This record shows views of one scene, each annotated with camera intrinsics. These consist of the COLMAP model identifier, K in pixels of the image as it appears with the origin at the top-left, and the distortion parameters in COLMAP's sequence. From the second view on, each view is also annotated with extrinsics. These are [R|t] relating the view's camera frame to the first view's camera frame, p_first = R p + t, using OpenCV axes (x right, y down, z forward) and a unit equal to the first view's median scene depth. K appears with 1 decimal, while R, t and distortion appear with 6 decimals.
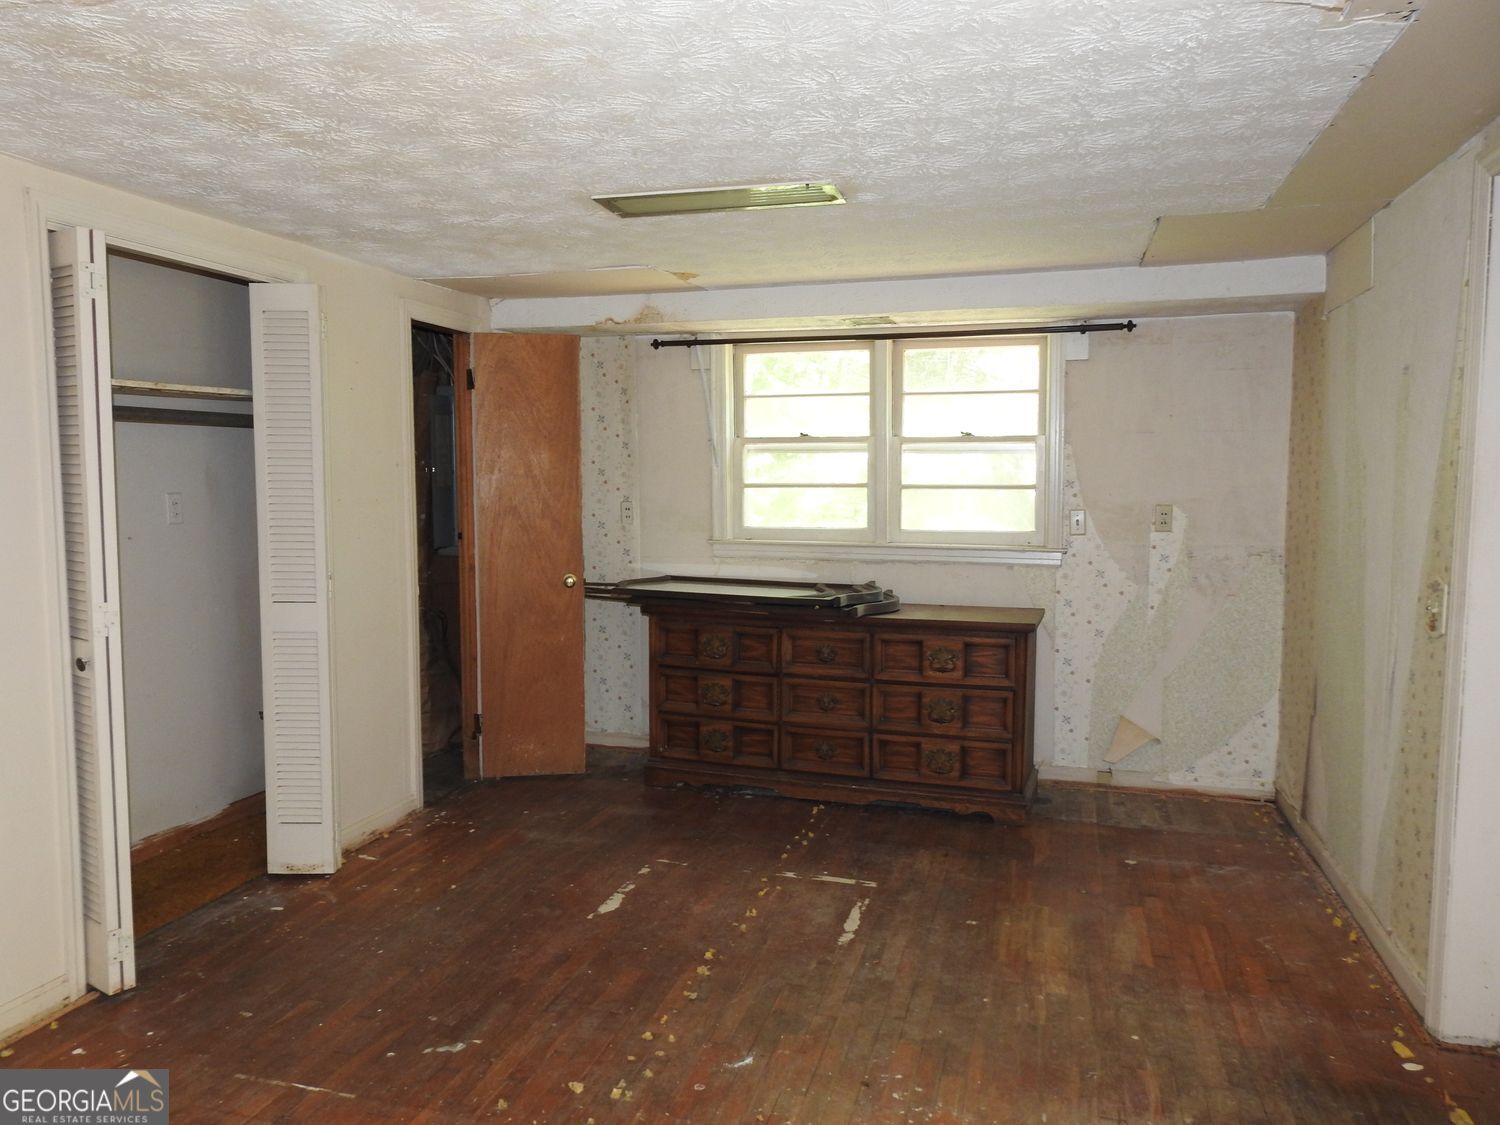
lens RADIAL K [[1075.7, 0, 744.3], [0, 1075.7, 559.7], [0, 0, 1]] dist [0.002814, -0.000200]
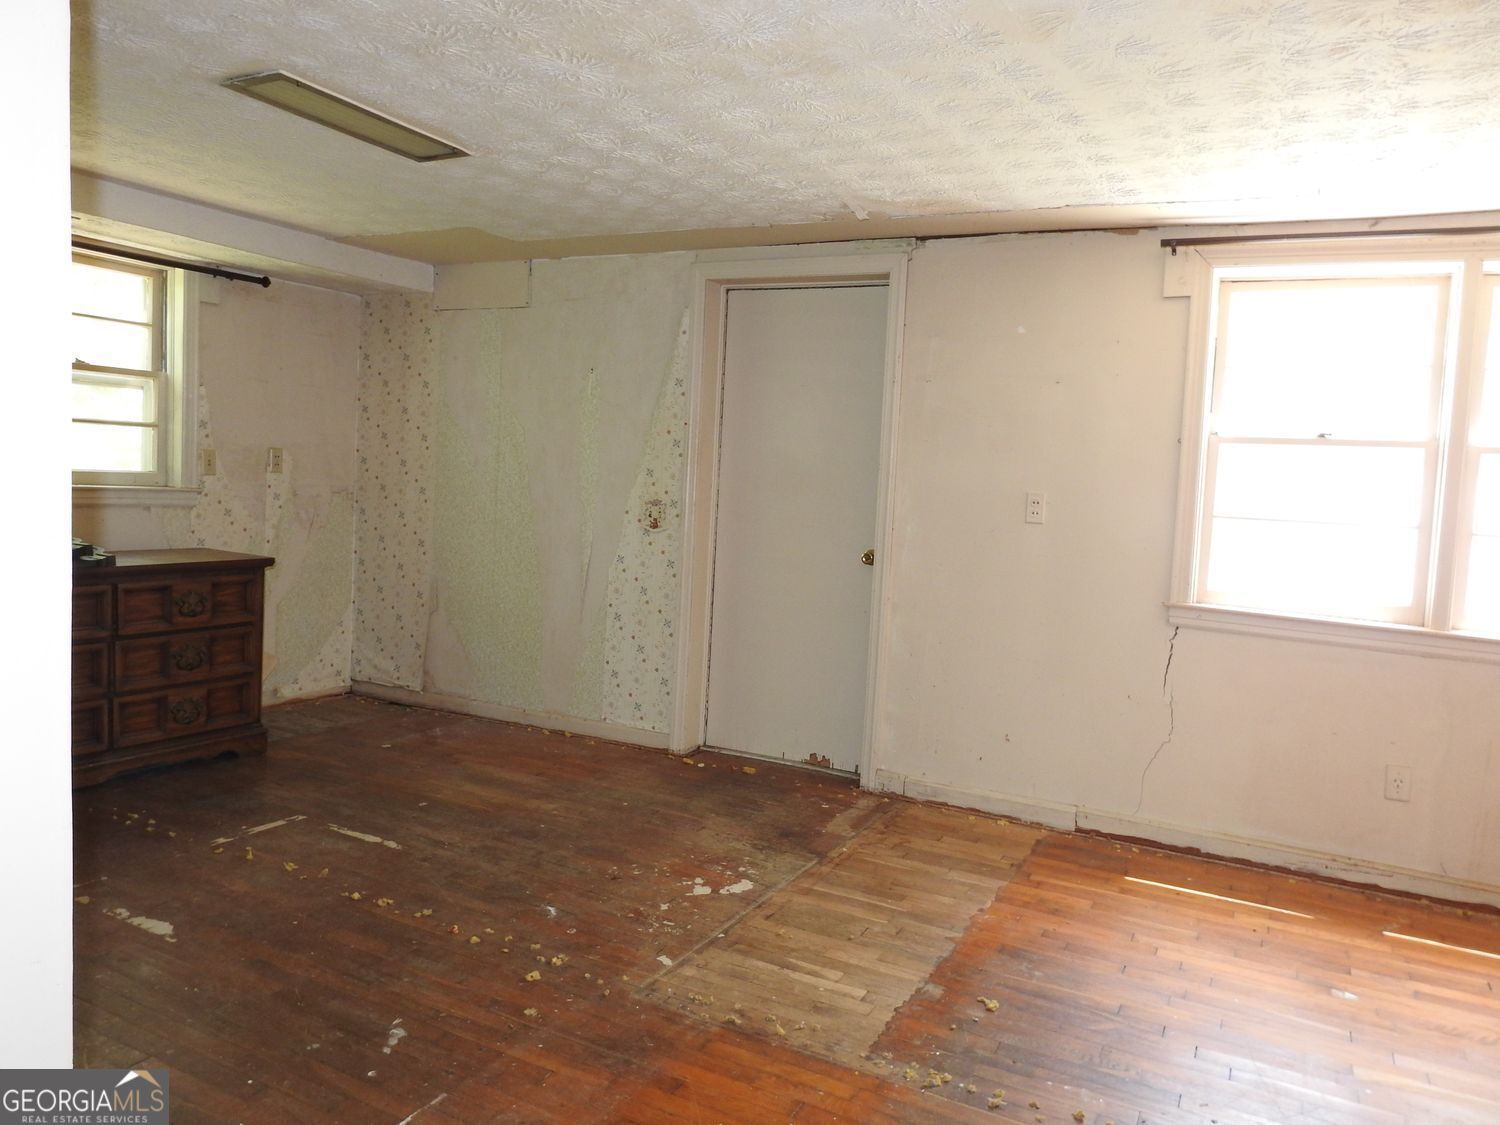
lens RADIAL K [[1075.7, 0, 746.6], [0, 1075.7, 561.2], [0, 0, 1]] dist [0.002814, -0.000200]
pose [[0.194043, -0.068524, 0.978597, -0.654892], [0.025263, 0.997576, 0.064844, 0.005899], [-0.980668, 0.012140, 0.195303, 0.329606]]
